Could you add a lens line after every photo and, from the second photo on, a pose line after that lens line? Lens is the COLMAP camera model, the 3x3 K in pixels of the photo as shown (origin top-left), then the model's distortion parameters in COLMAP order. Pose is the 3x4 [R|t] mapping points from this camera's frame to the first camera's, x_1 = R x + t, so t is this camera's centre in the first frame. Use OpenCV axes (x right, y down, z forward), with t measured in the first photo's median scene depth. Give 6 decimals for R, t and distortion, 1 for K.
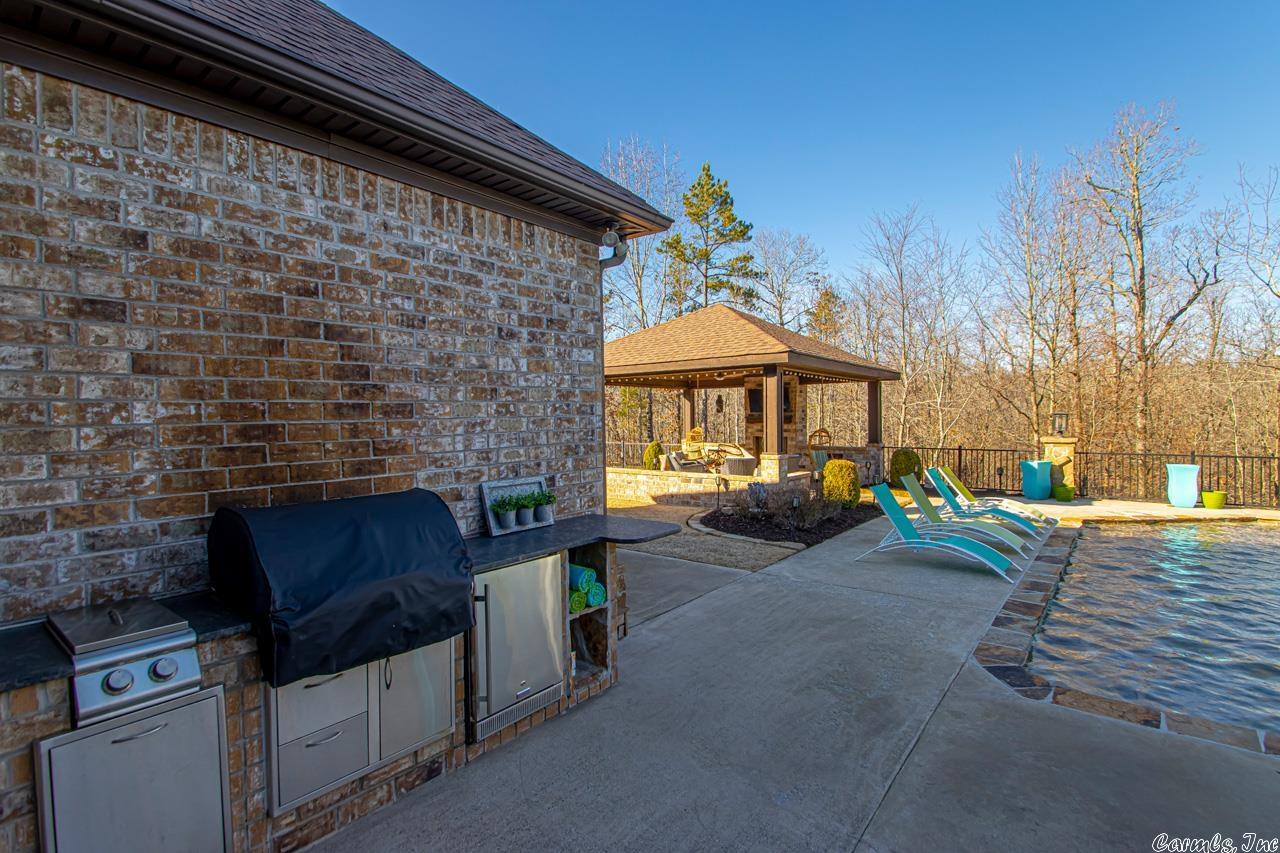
lens RADIAL K [[600.9, 0, 652.3], [0, 600.9, 410.9], [0, 0, 1]] dist [0.032194, -0.023126]
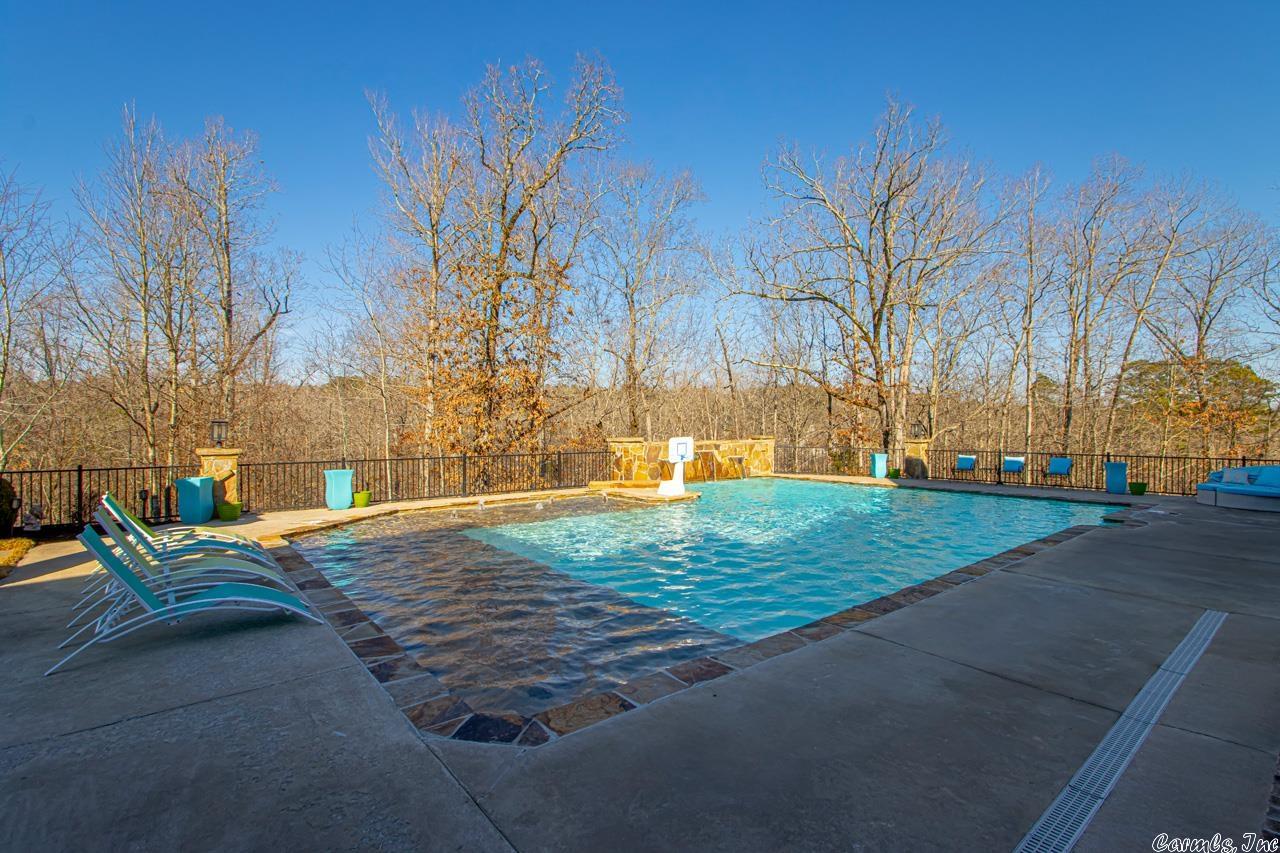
lens RADIAL K [[600.9, 0, 652.3], [0, 600.9, 410.9], [0, 0, 1]] dist [0.032194, -0.023126]
pose [[0.217638, 0.033120, 0.975468, -0.055266], [-0.004996, 0.999449, -0.032819, 0.017545], [-0.976017, 0.002269, 0.217683, 0.236608]]
